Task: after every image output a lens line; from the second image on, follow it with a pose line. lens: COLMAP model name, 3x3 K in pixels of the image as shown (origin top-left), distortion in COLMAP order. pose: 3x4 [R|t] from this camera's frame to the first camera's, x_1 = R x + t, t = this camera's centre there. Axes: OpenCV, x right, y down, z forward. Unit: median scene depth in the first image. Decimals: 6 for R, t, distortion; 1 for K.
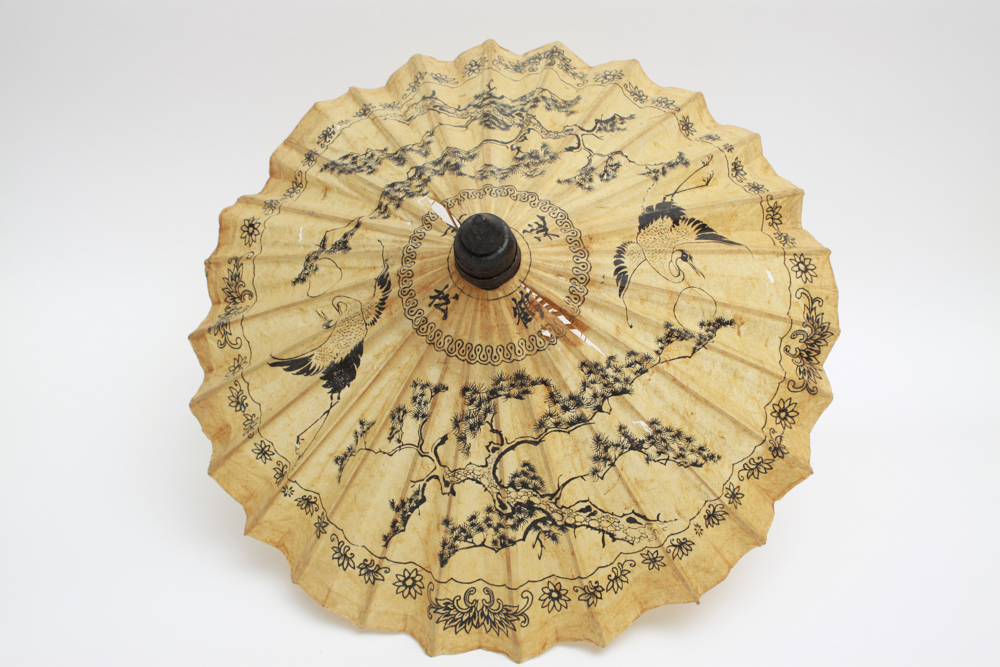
lens RADIAL K [[1472.6, 0, 496.7], [0, 1472.6, 361.0], [0, 0, 1]] dist [-0.062030, 0.000000]
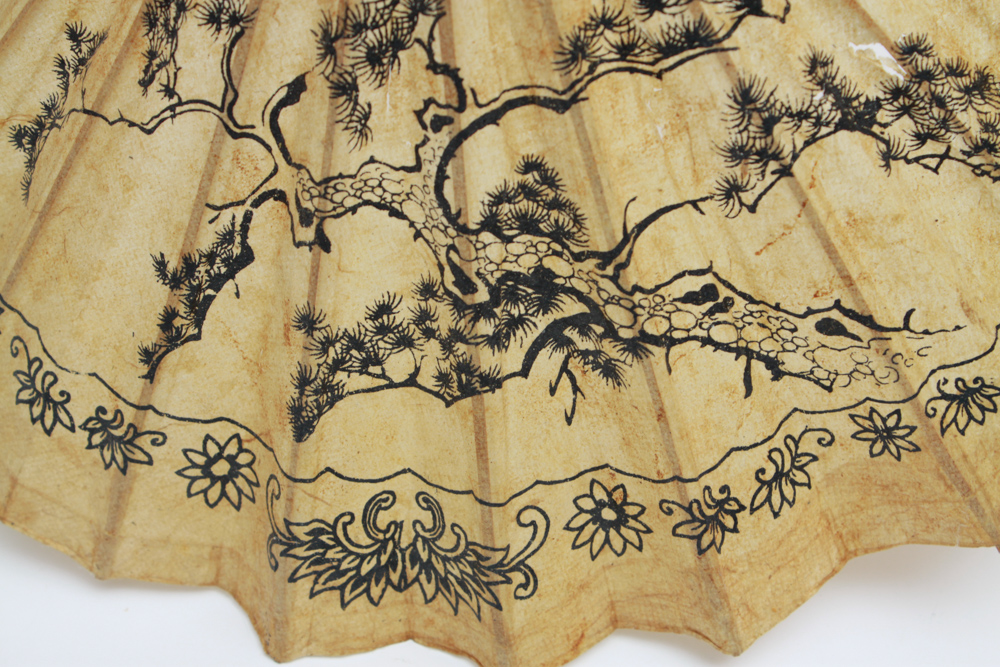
lens RADIAL K [[1923.5, 0, 500.2], [0, 1923.5, 335.2], [0, 0, 1]] dist [0.032514, 0.000000]
pose [[0.999321, 0.018697, -0.031733, 0.026837], [-0.011707, 0.978134, 0.207648, 0.015088], [0.034921, -0.207136, 0.977689, 0.538754]]
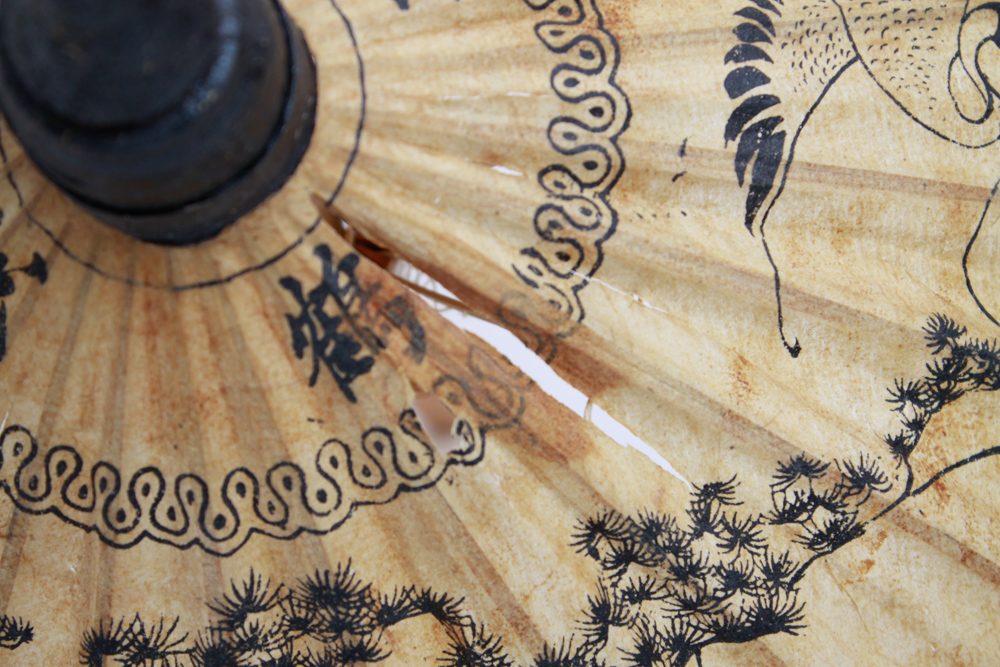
lens RADIAL K [[2283.4, 0, 501.0], [0, 2283.4, 341.5], [0, 0, 1]] dist [0.081908, 0.000000]
pose [[0.999654, -0.015218, 0.021438, 0.034608], [0.010812, 0.981258, 0.192396, -0.095335], [-0.023964, -0.192098, 0.981083, 0.622252]]
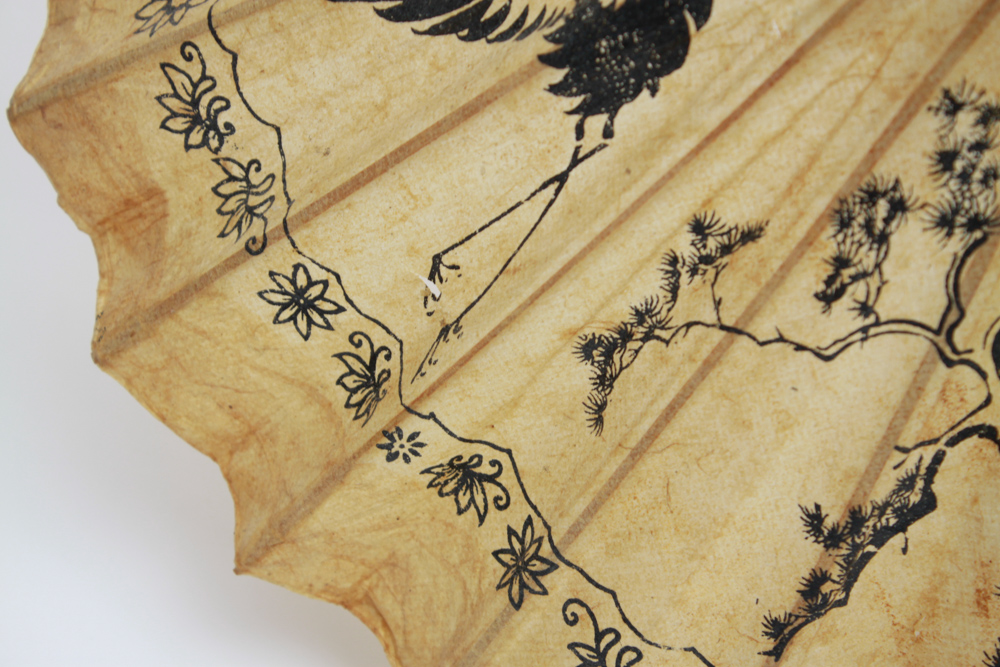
lens RADIAL K [[2283.4, 0, 502.2], [0, 2283.4, 332.8], [0, 0, 1]] dist [0.081908, 0.000000]
pose [[0.996296, -0.015974, 0.084489, -0.164982], [-0.004764, 0.970831, 0.239718, -0.040395], [-0.085854, -0.239233, 0.967159, 0.593716]]
